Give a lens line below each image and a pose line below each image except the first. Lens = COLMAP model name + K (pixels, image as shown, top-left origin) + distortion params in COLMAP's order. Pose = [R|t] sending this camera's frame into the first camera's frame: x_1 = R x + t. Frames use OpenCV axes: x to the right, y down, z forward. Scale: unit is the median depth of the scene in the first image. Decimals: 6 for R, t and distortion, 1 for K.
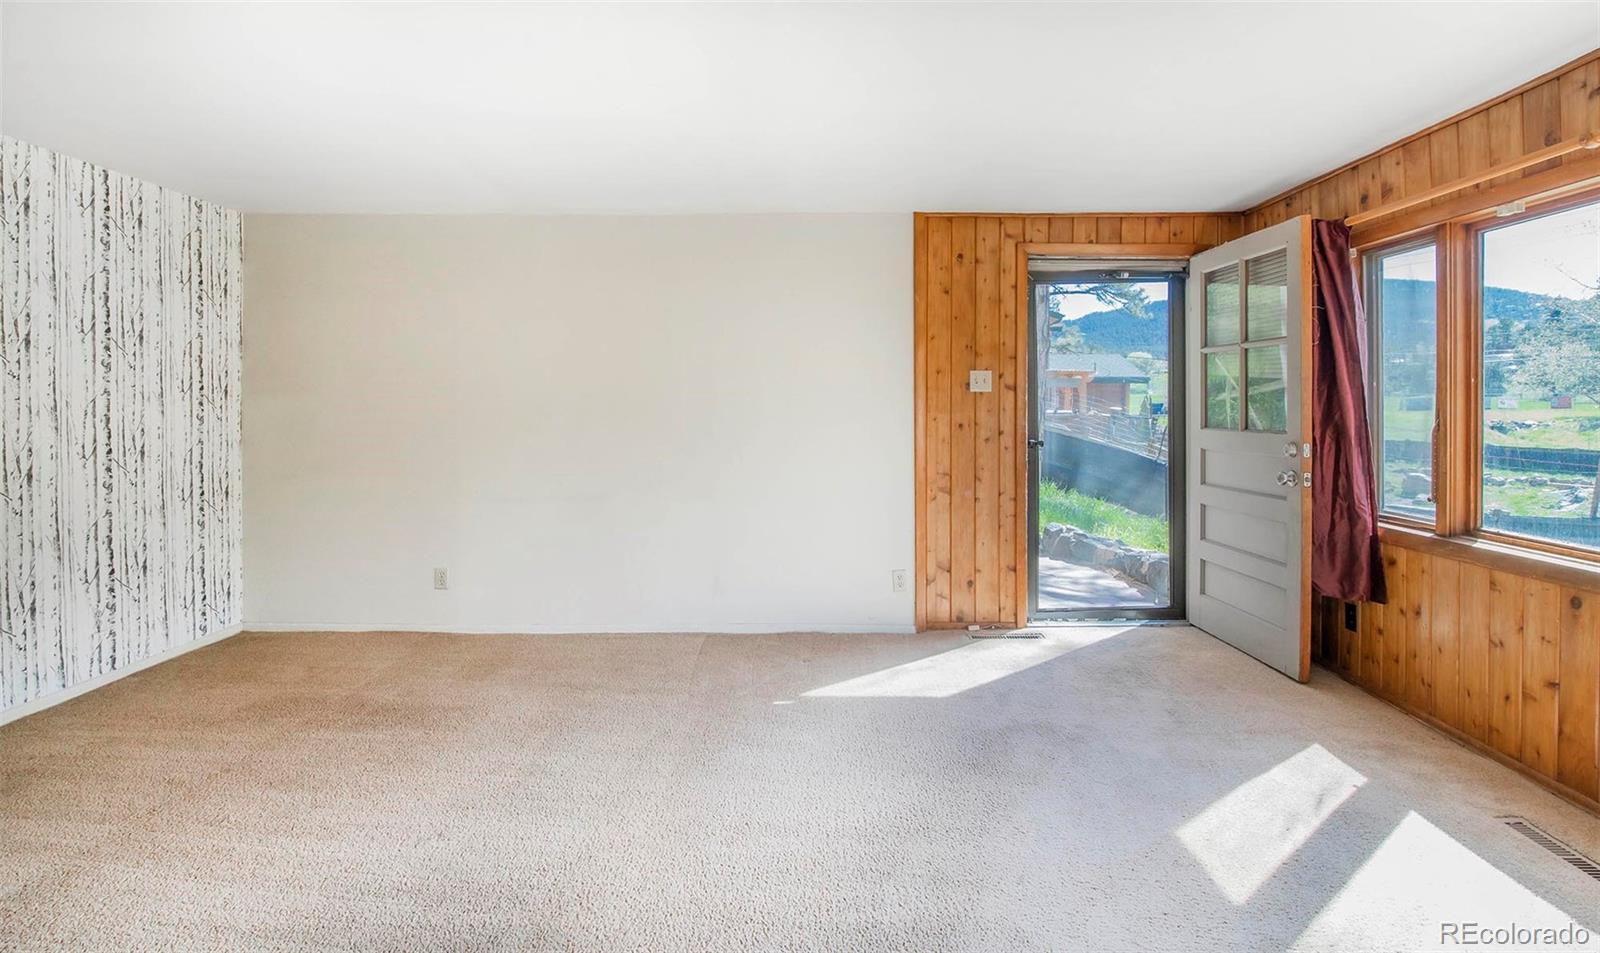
lens RADIAL K [[792.6, 0, 920.7], [0, 792.6, 414.5], [0, 0, 1]] dist [-0.000844, -0.000332]
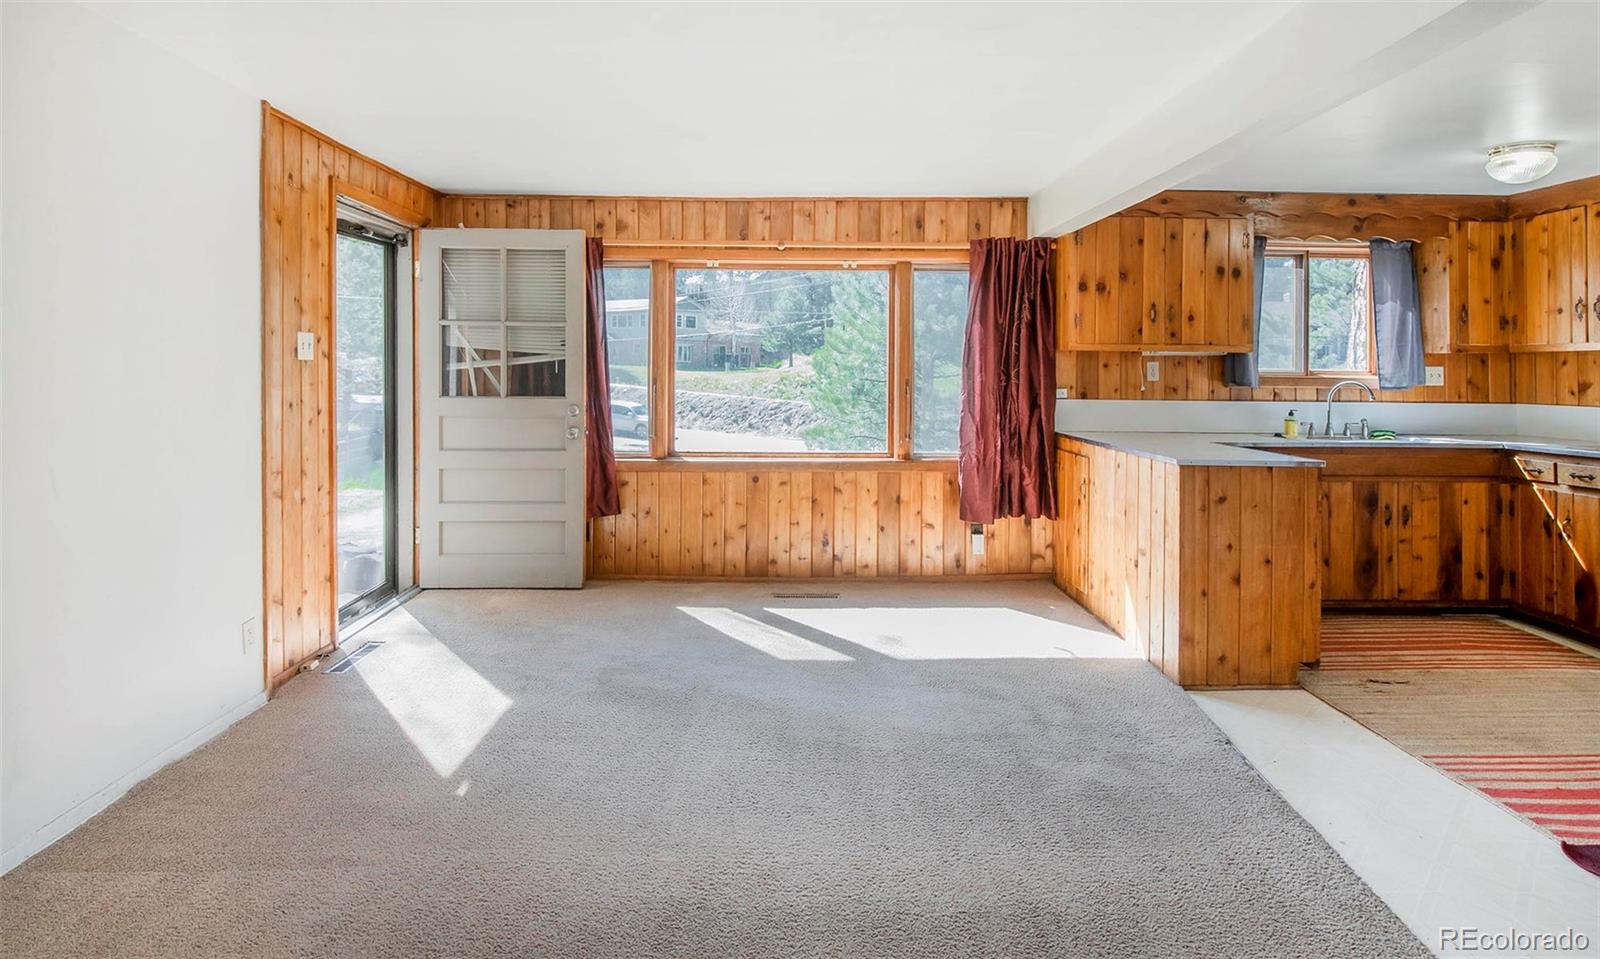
lens RADIAL K [[813.9, 0, 729.7], [0, 813.9, 392.0], [0, 0, 1]] dist [-0.001711, -0.000360]
pose [[0.090499, -0.028426, 0.995491, -0.738650], [0.003770, 0.999595, 0.028201, -0.019761], [-0.995889, 0.001201, 0.090570, 0.570065]]
